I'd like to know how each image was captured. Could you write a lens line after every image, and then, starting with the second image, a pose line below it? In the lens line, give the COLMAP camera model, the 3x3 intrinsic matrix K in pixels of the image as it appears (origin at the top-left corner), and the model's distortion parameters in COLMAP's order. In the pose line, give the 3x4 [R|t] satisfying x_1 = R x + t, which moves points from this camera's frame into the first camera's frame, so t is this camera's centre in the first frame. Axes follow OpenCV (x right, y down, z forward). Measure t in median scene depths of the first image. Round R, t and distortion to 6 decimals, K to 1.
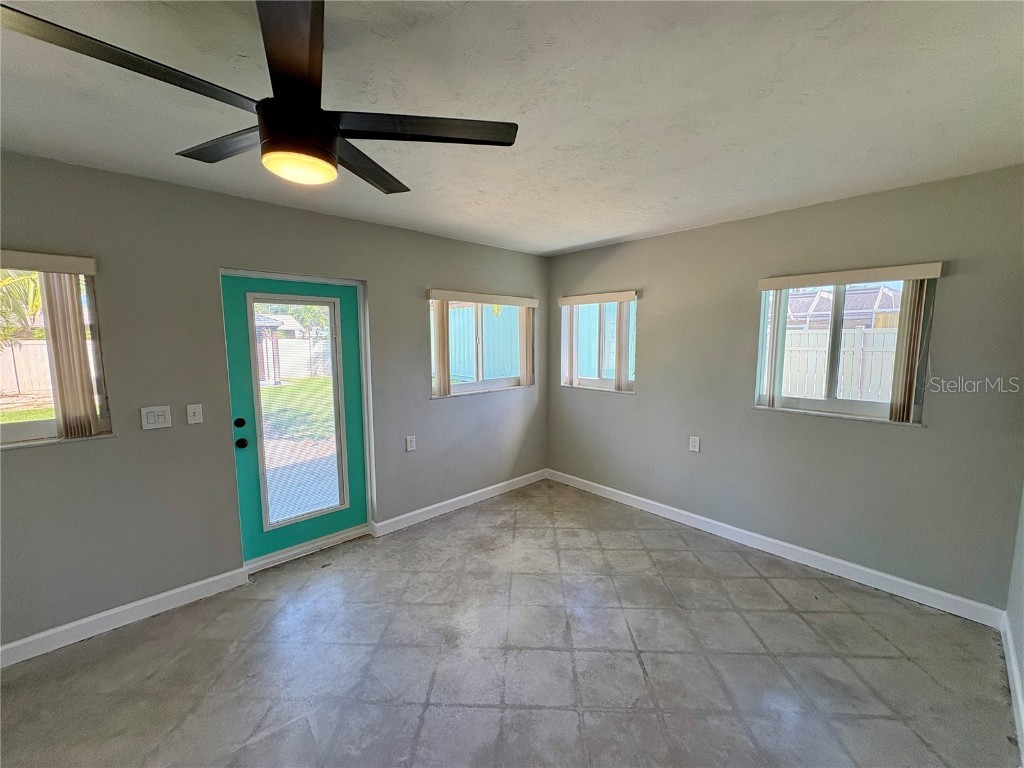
lens RADIAL K [[406.4, 0, 511.5], [0, 406.4, 383.4], [0, 0, 1]] dist [0.000338, 0.000376]
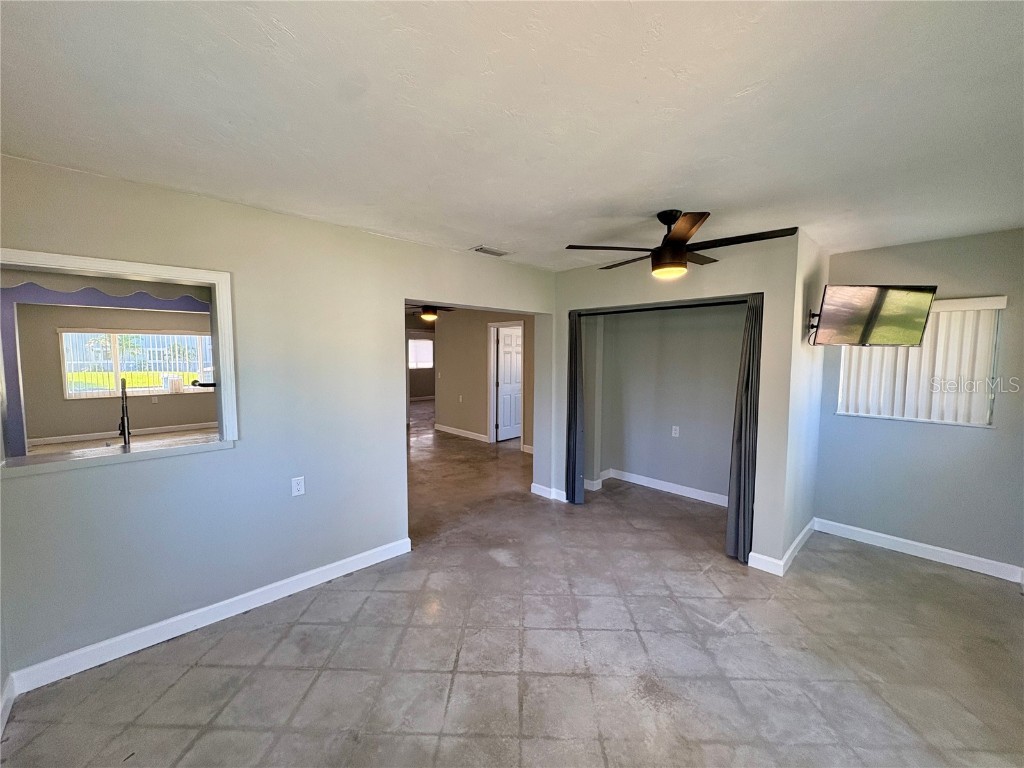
lens RADIAL K [[406.4, 0, 511.5], [0, 406.4, 383.4], [0, 0, 1]] dist [0.000338, 0.000376]
pose [[-0.999972, 0.001132, -0.007402, 0.136905], [-0.000255, 0.982793, 0.184708, -0.160809], [0.007483, 0.184705, -0.982766, 1.416871]]
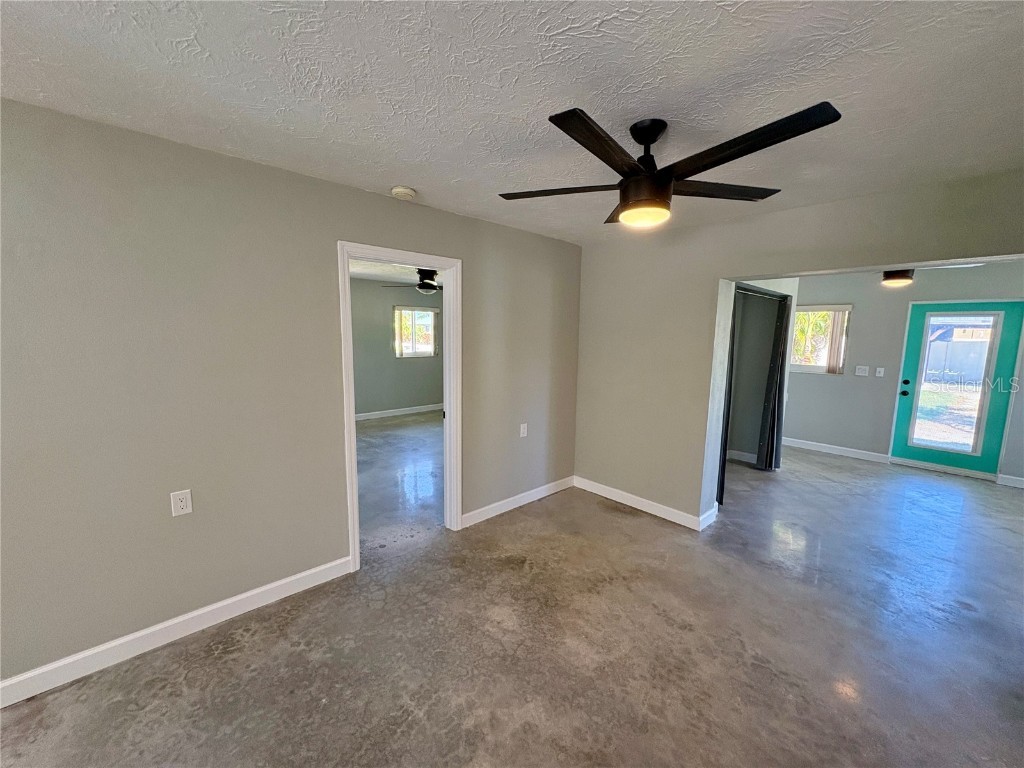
lens RADIAL K [[406.4, 0, 511.5], [0, 406.4, 383.4], [0, 0, 1]] dist [0.000338, 0.000376]
pose [[0.000307, 0.129992, -0.991515, 1.196791], [-0.124910, 0.983755, 0.128935, 0.089036], [0.992168, 0.123811, 0.016539, -0.839967]]
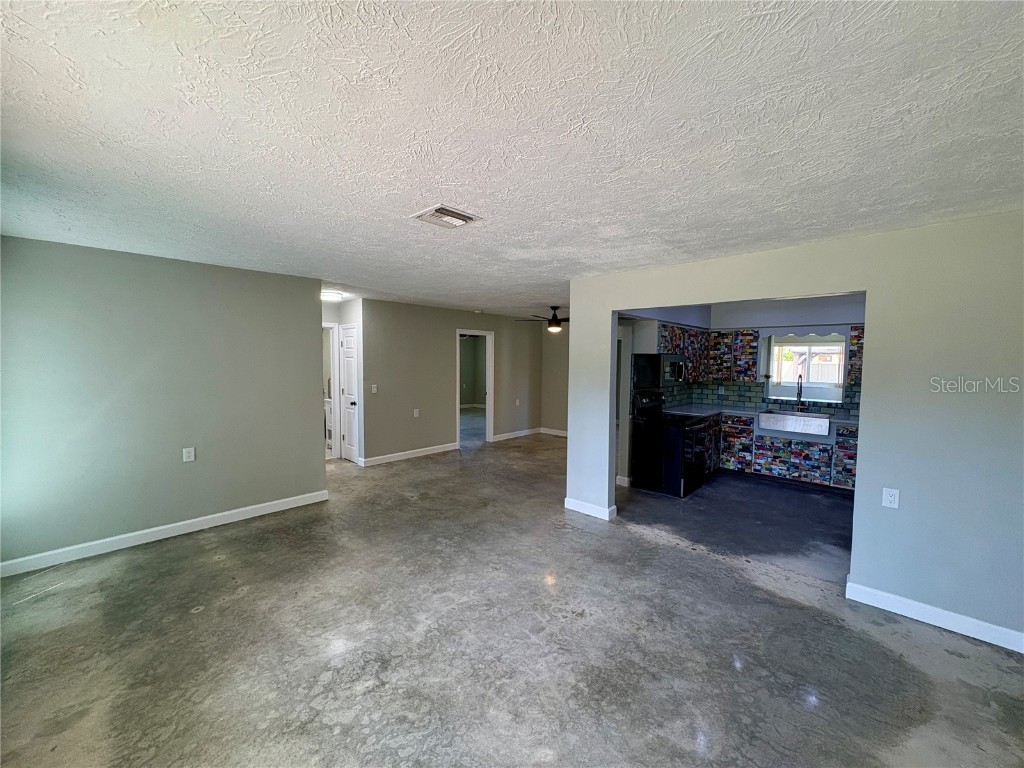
lens RADIAL K [[406.4, 0, 511.5], [0, 406.4, 383.4], [0, 0, 1]] dist [0.000338, 0.000376]
pose [[0.065140, 0.066325, -0.995669, 2.916478], [-0.120238, 0.991041, 0.058151, 0.097159], [0.990606, 0.115929, 0.072531, -1.044267]]
